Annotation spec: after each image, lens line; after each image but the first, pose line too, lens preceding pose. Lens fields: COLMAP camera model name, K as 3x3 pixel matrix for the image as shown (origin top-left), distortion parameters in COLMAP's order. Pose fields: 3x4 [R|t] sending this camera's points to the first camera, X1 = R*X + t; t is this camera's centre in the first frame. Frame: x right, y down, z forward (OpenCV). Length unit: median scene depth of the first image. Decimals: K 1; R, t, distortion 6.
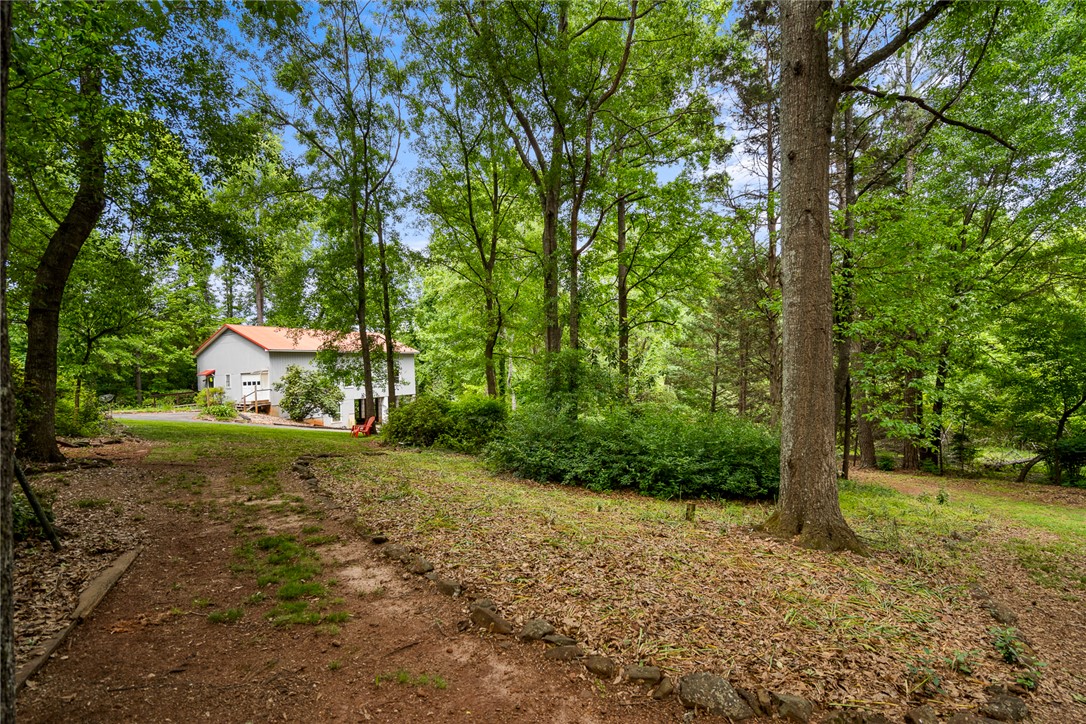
lens RADIAL K [[522.0, 0, 543.4], [0, 522.0, 371.7], [0, 0, 1]] dist [0.000145, 0.001492]
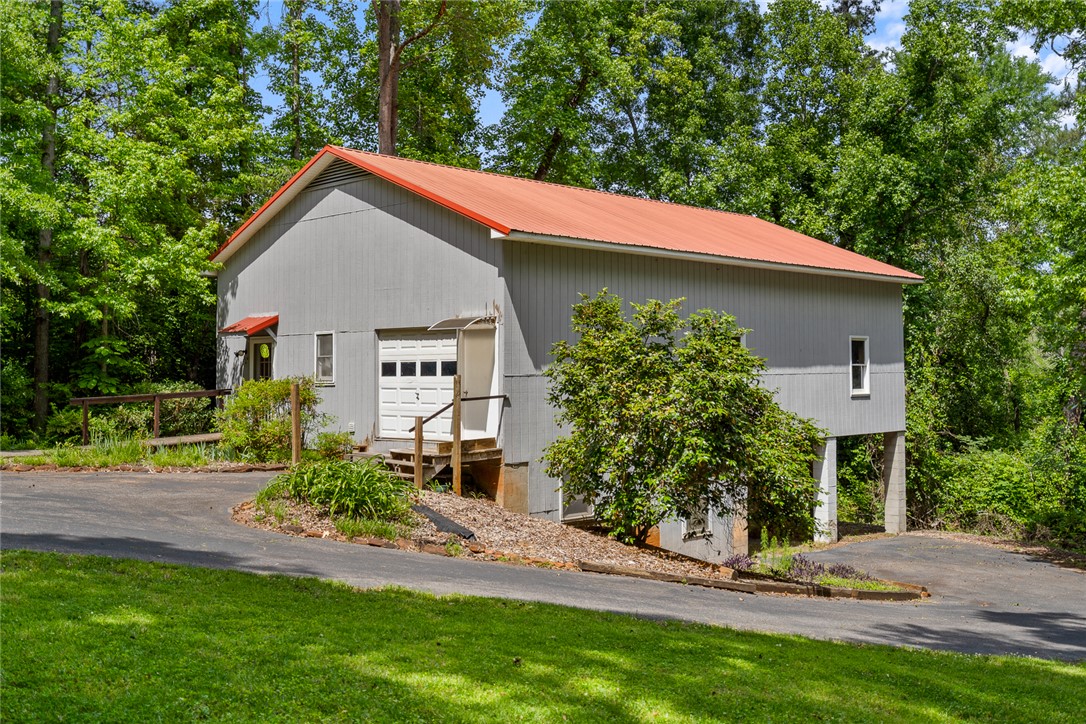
lens RADIAL K [[1089.6, 0, 543.1], [0, 1089.6, 359.5], [0, 0, 1]] dist [0.001030, 0.000000]
pose [[0.970507, 0.039050, -0.237889, -0.366072], [-0.042162, 0.999079, -0.008004, 0.018893], [0.237357, 0.017798, 0.971259, 0.485871]]
